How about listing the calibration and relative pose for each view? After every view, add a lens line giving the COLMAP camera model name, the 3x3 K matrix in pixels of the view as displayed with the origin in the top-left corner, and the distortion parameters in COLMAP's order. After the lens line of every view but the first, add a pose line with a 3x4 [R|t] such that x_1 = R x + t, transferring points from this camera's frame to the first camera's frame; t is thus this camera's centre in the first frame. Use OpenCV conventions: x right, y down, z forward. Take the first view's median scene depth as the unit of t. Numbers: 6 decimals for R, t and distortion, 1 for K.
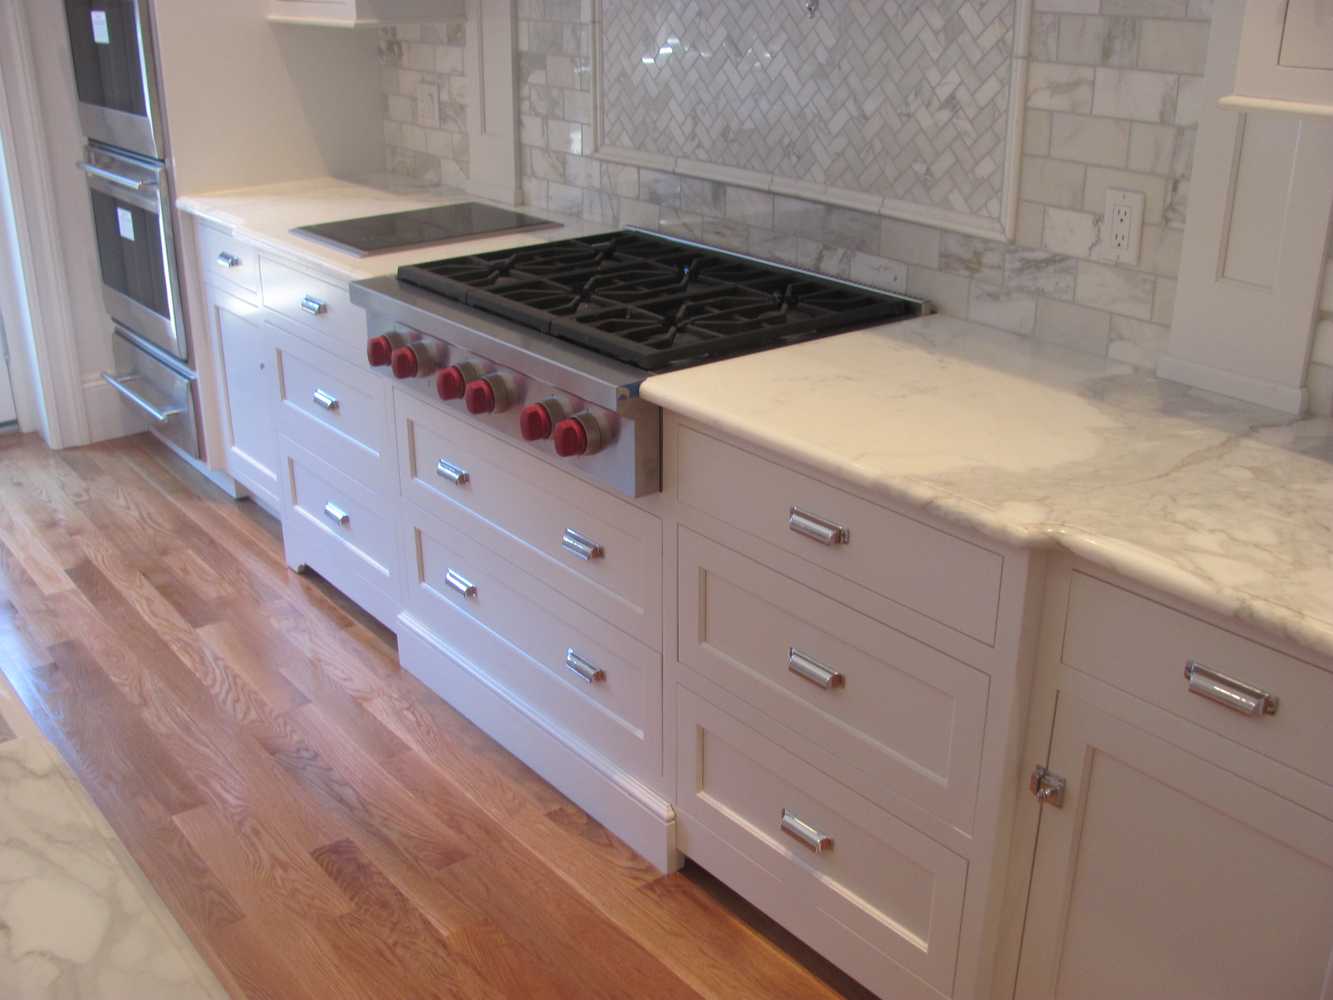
lens RADIAL K [[1392.9, 0, 666.5], [0, 1392.9, 500.0], [0, 0, 1]] dist [-0.220615, 0.286264]
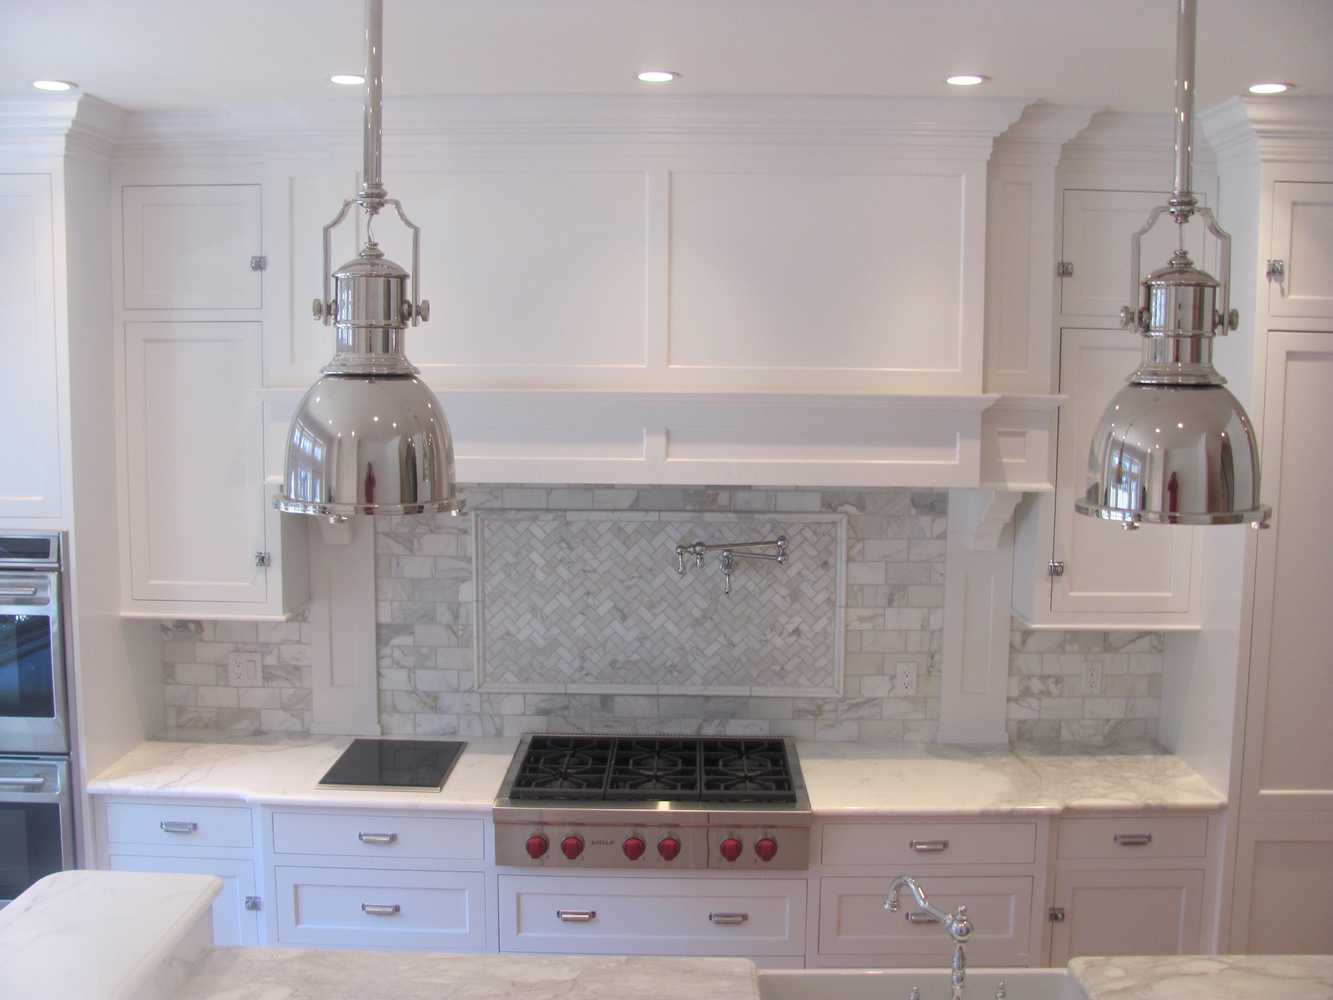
lens RADIAL K [[1392.9, 0, 666.5], [0, 1392.9, 500.0], [0, 0, 1]] dist [-0.220615, 0.286264]
pose [[0.636444, -0.075235, 0.767645, -1.346012], [0.283657, 0.948319, -0.142234, -0.234279], [-0.717271, 0.308272, 0.624893, -0.141827]]
